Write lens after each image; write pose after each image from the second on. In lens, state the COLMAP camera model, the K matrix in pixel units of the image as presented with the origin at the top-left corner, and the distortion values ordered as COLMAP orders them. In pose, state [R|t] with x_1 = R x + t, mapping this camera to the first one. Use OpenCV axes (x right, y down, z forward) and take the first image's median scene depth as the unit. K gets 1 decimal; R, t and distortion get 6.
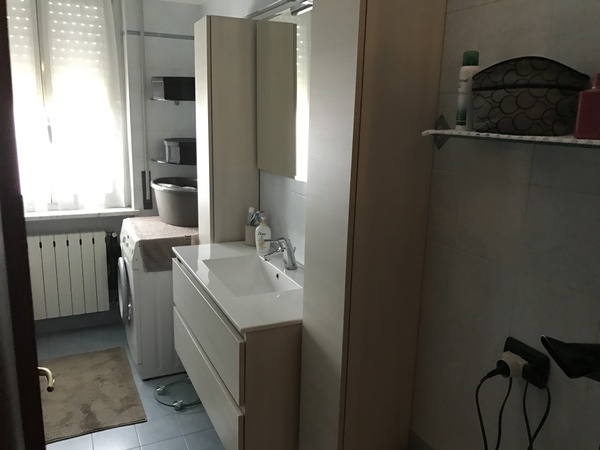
lens RADIAL K [[500.0, 0, 300.0], [0, 500.0, 225.0], [0, 0, 1]] dist [0.008552, 0.020249]
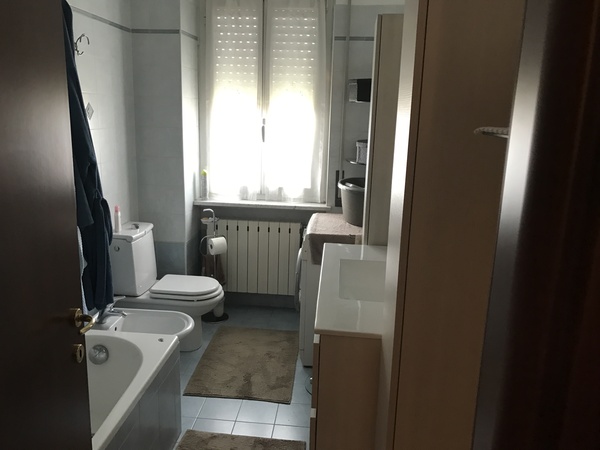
lens RADIAL K [[493.6, 0, 289.0], [0, 493.6, 221.5], [0, 0, 1]] dist [0.055578, -0.070129]
pose [[0.855227, 0.106543, -0.507184, 0.145707], [-0.113688, 0.993372, 0.016972, -0.007327], [0.505631, 0.043146, 0.861671, 0.063637]]
